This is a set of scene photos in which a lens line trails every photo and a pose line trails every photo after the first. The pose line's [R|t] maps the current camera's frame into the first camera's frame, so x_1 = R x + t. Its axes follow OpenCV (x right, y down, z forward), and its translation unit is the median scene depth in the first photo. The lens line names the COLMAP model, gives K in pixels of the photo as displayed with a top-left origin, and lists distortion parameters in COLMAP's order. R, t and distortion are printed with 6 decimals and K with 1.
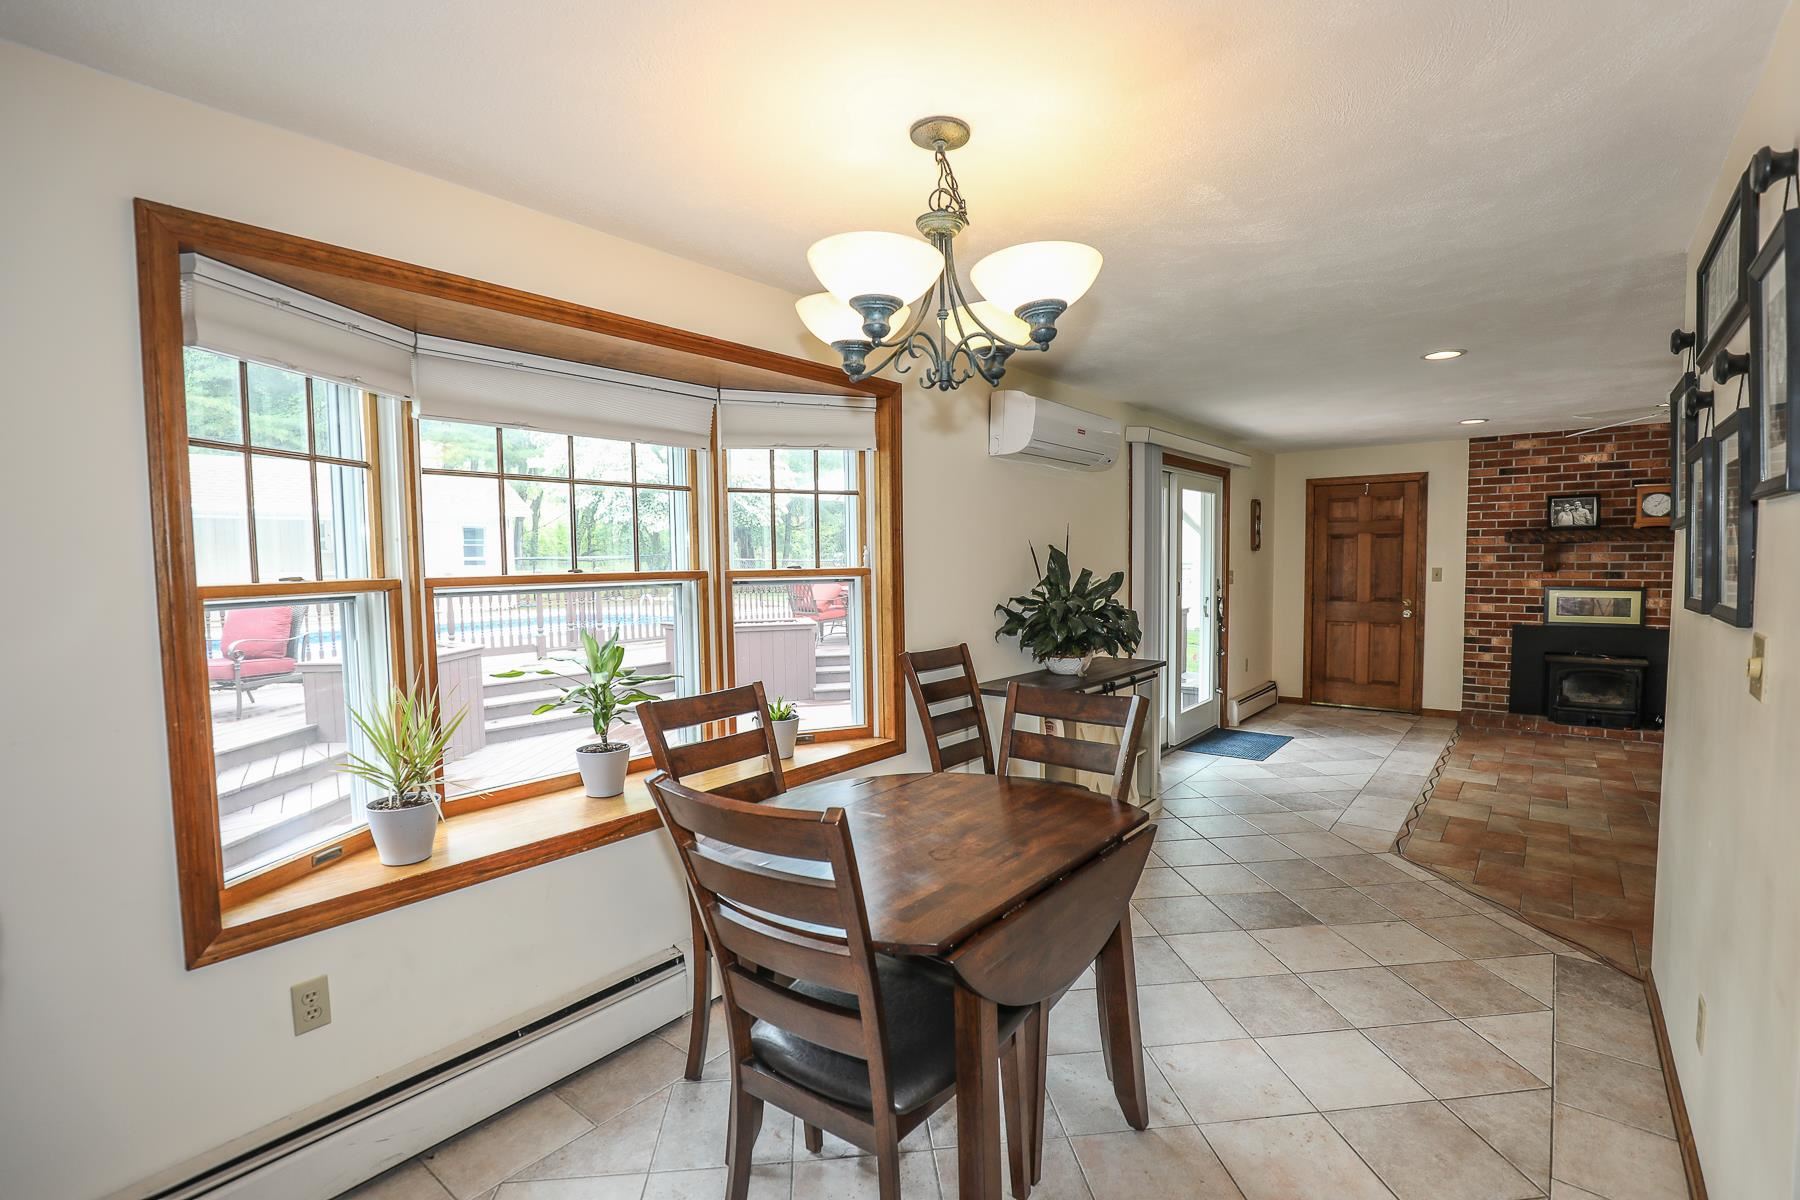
lens RADIAL K [[829.2, 0, 903.2], [0, 829.2, 611.5], [0, 0, 1]] dist [-0.036115, 0.005903]
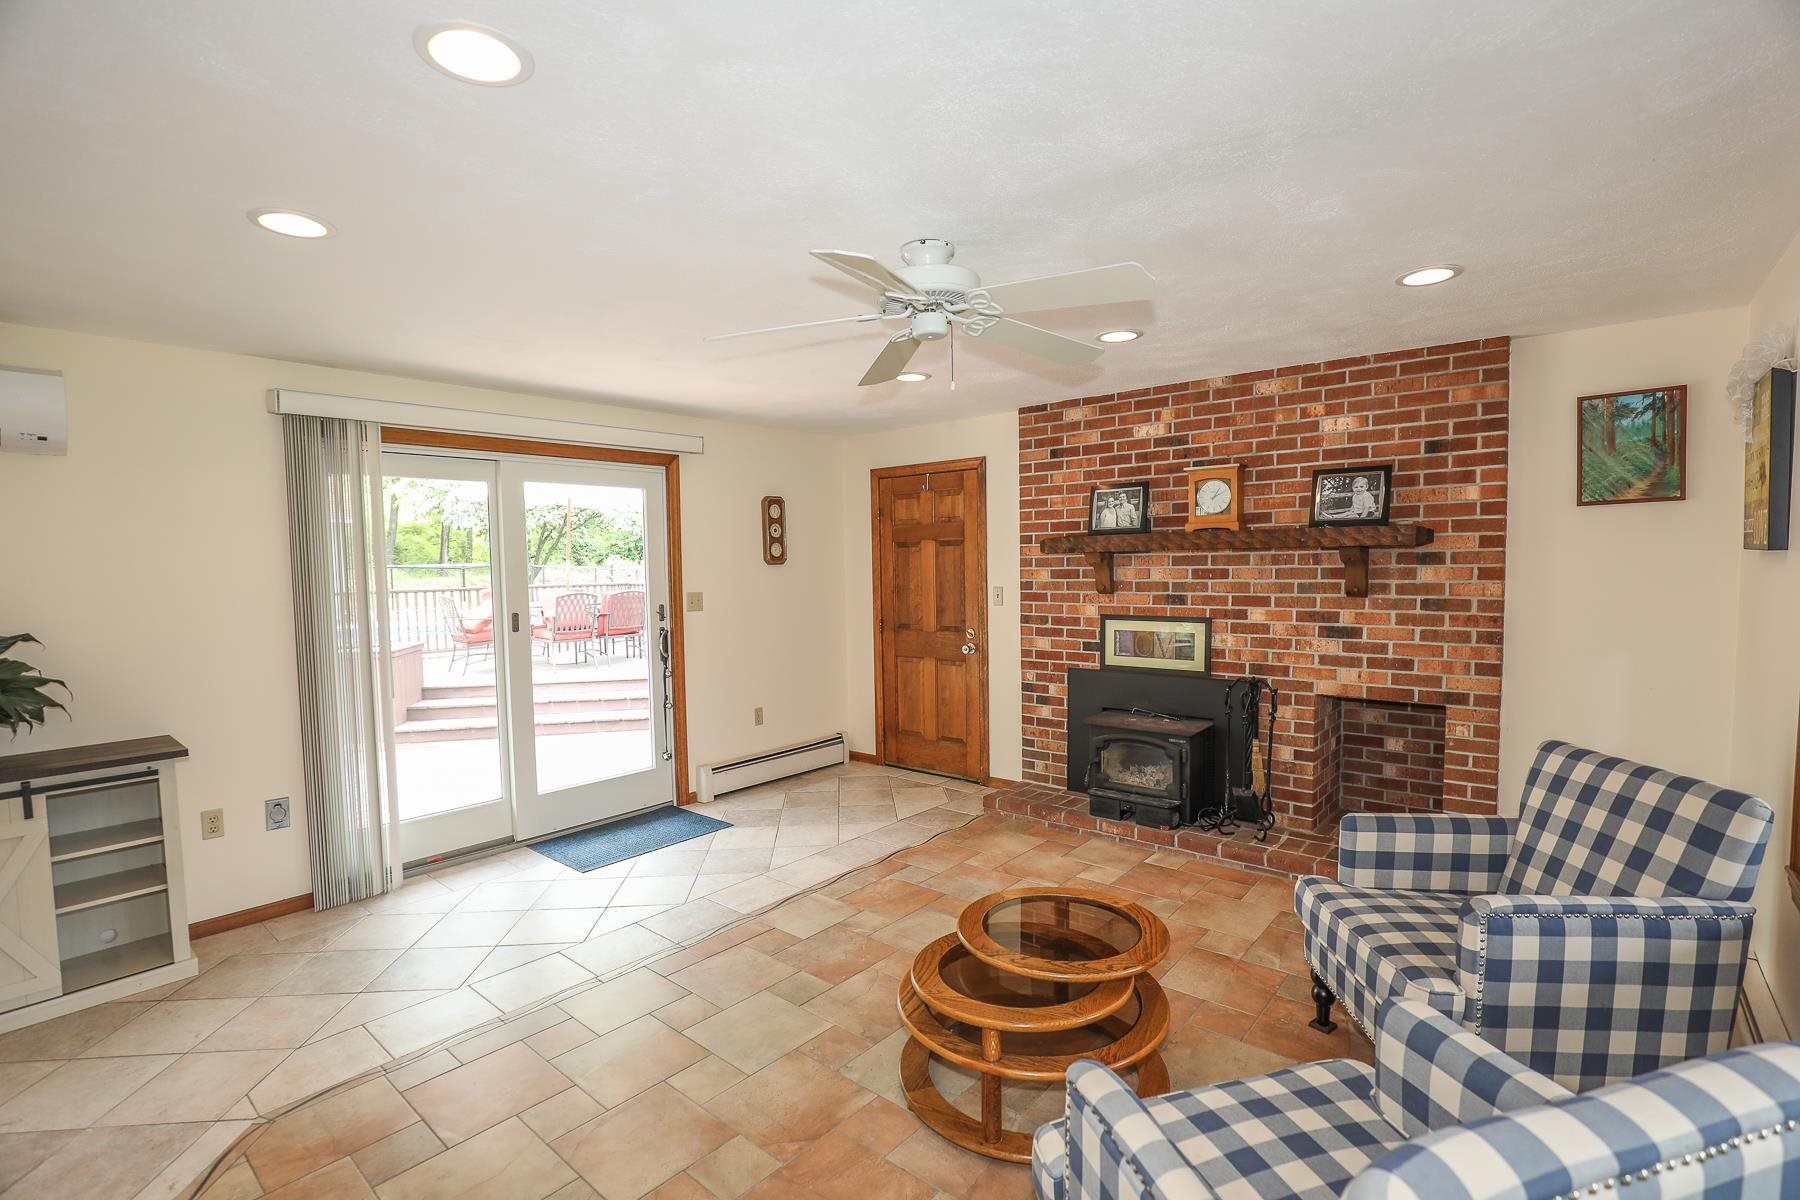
lens RADIAL K [[829.2, 0, 903.2], [0, 829.2, 611.5], [0, 0, 1]] dist [-0.036115, 0.005903]
pose [[0.999717, -0.001635, -0.023736, 0.638359], [0.001553, 0.999993, -0.003466, -0.031406], [0.023741, 0.003428, 0.999712, 0.278274]]
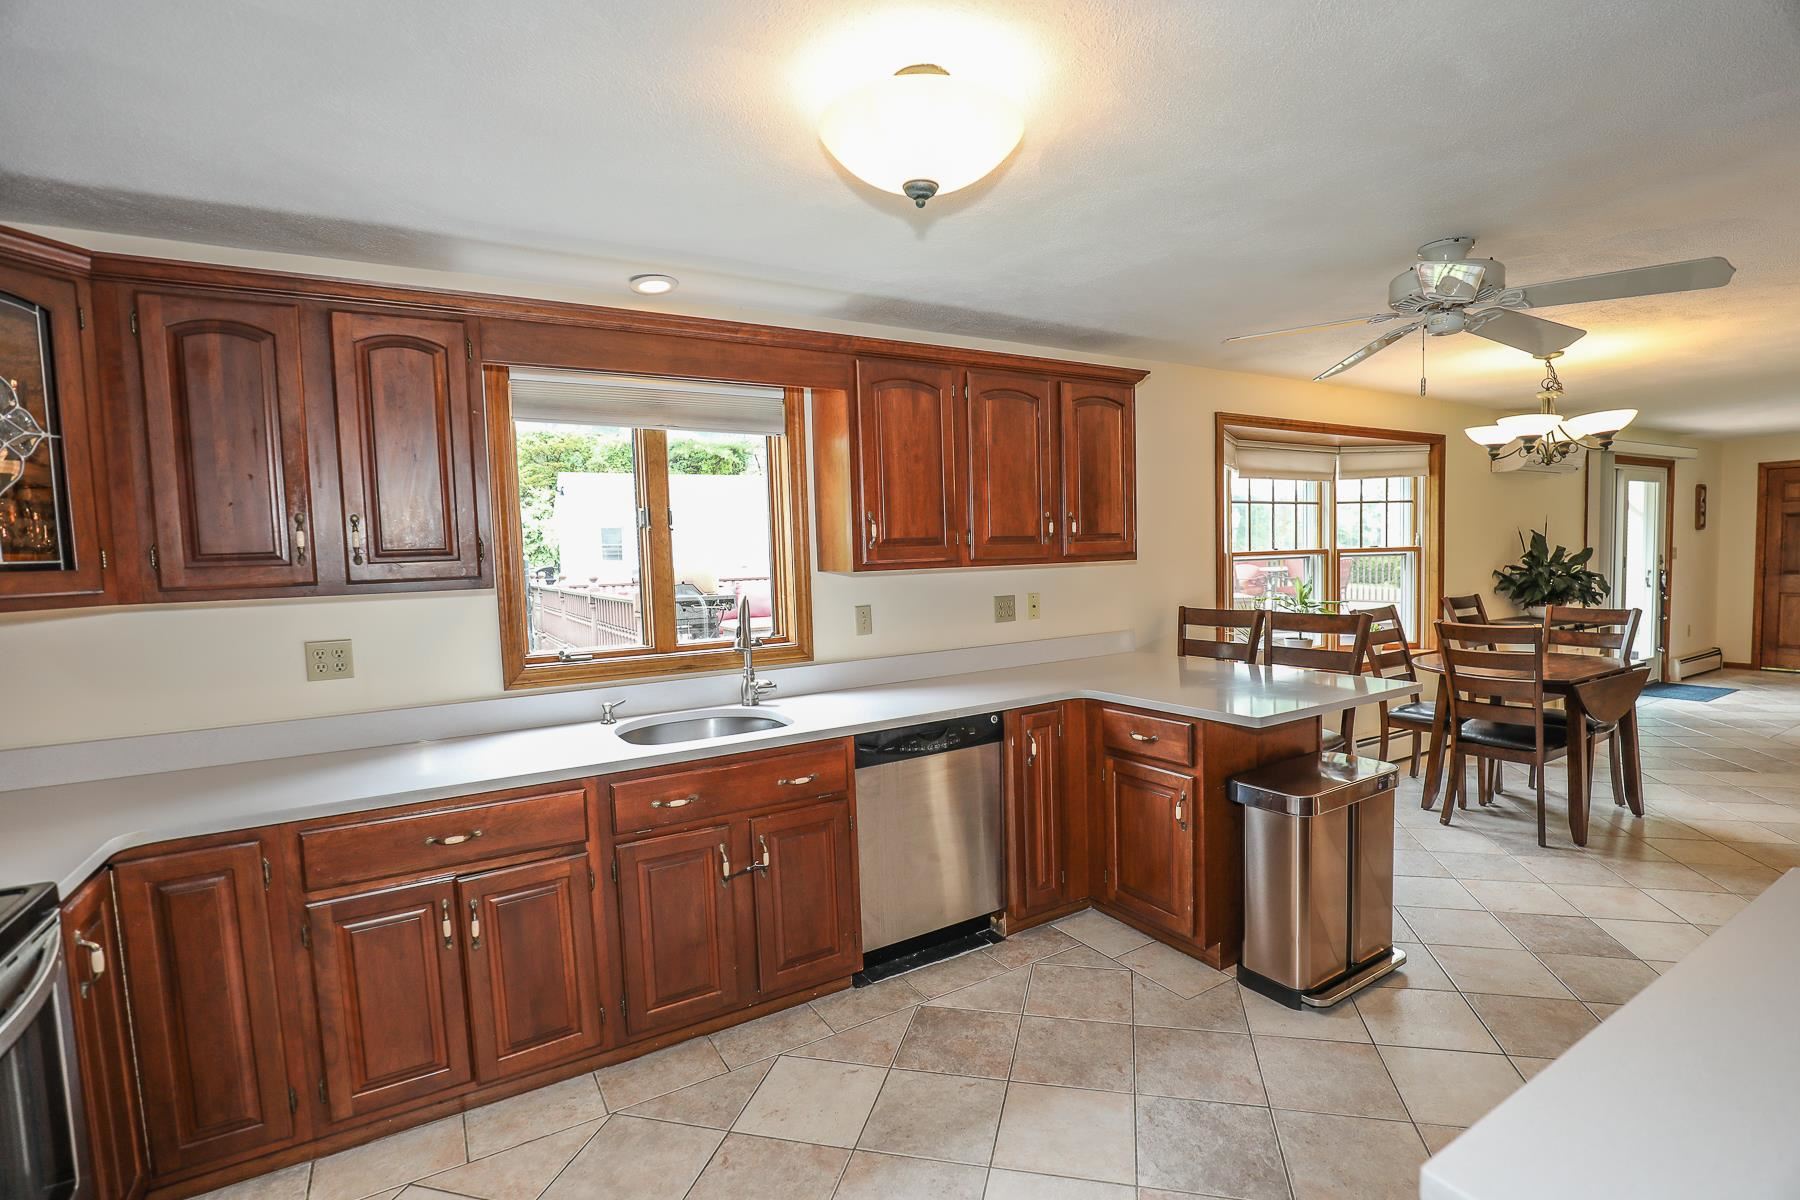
lens RADIAL K [[829.2, 0, 903.2], [0, 829.2, 611.5], [0, 0, 1]] dist [-0.036115, 0.005903]
pose [[0.933382, 0.009184, -0.358767, -0.221596], [-0.004494, 0.999893, 0.013905, 0.031596], [0.358857, -0.011366, 0.933323, -0.478862]]
